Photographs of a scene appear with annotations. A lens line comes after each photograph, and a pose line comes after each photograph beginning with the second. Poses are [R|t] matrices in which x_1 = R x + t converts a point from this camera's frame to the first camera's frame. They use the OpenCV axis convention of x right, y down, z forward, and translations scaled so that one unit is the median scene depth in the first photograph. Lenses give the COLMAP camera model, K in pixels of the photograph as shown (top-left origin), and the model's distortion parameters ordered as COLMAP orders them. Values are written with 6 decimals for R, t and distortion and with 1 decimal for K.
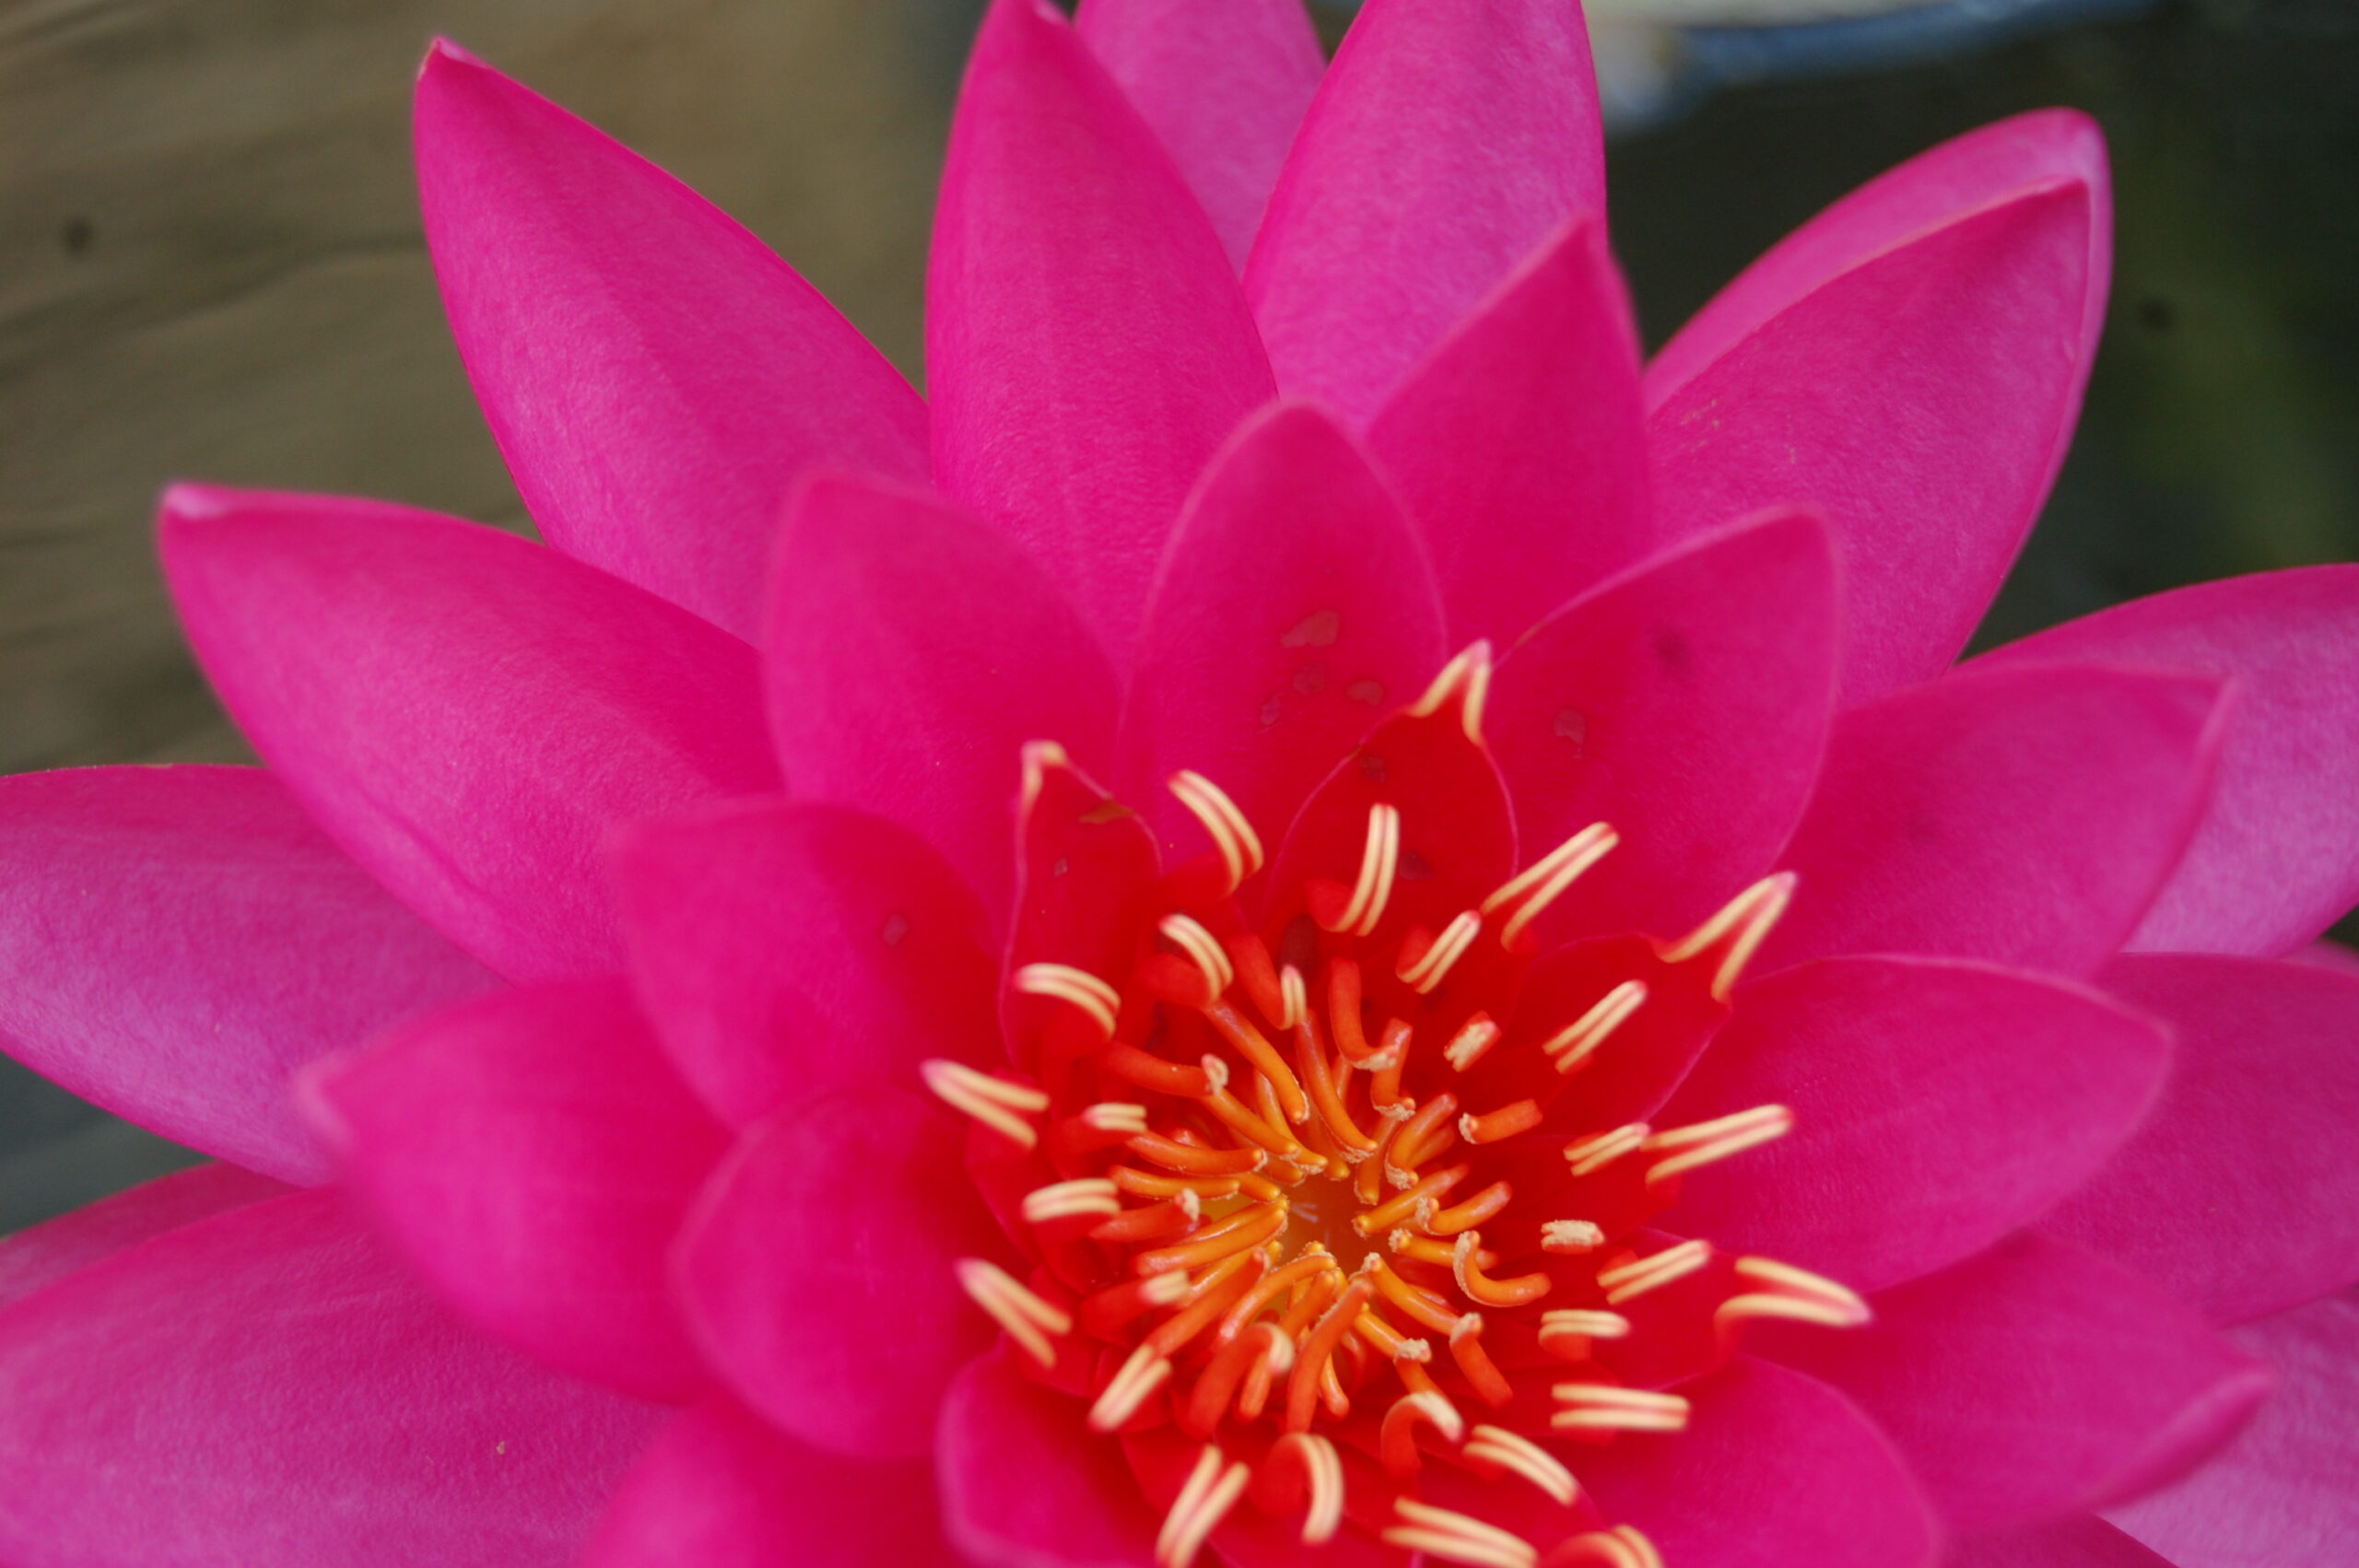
lens RADIAL K [[5299.9, 0, 1173.4], [0, 5299.9, 787.5], [0, 0, 1]] dist [0.004416, 0.000000]
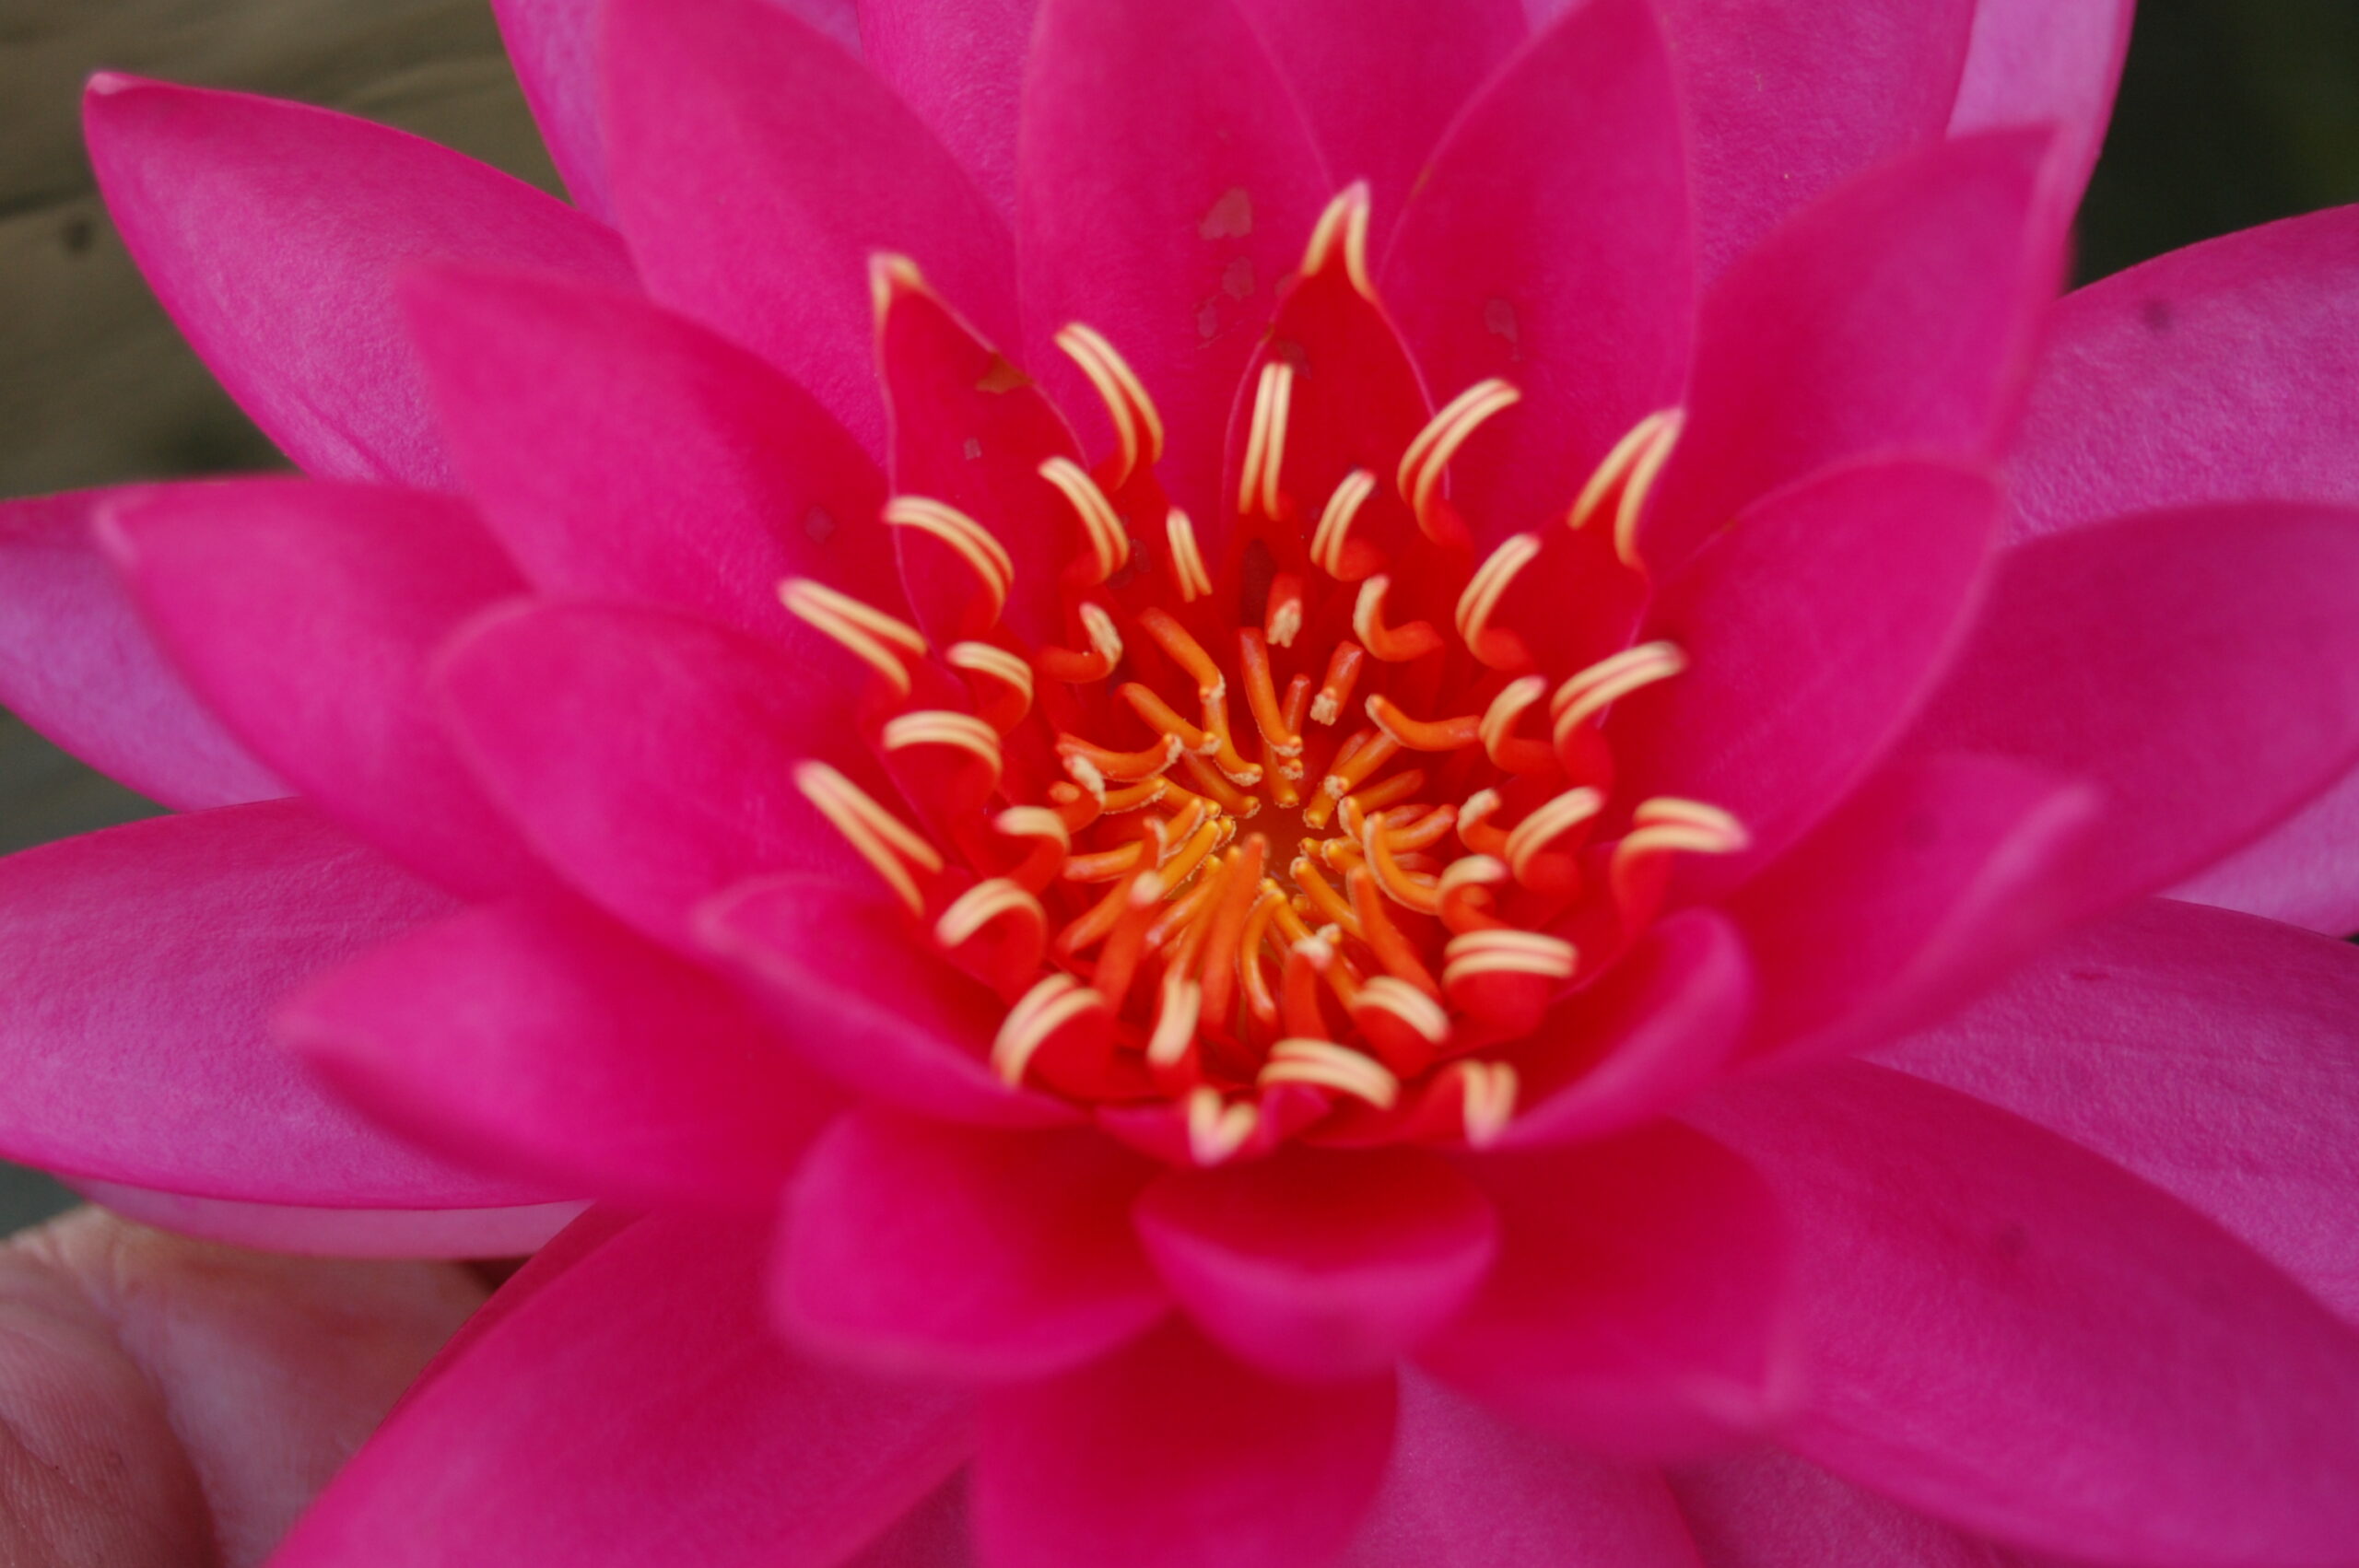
lens RADIAL K [[5299.9, 0, 1195.7], [0, 5299.9, 772.8], [0, 0, 1]] dist [0.004416, 0.000000]
pose [[0.980428, -0.018230, -0.196030, 0.214442], [-0.015844, 0.985168, -0.170858, 0.244794], [0.196238, 0.170620, 0.965598, 0.051697]]
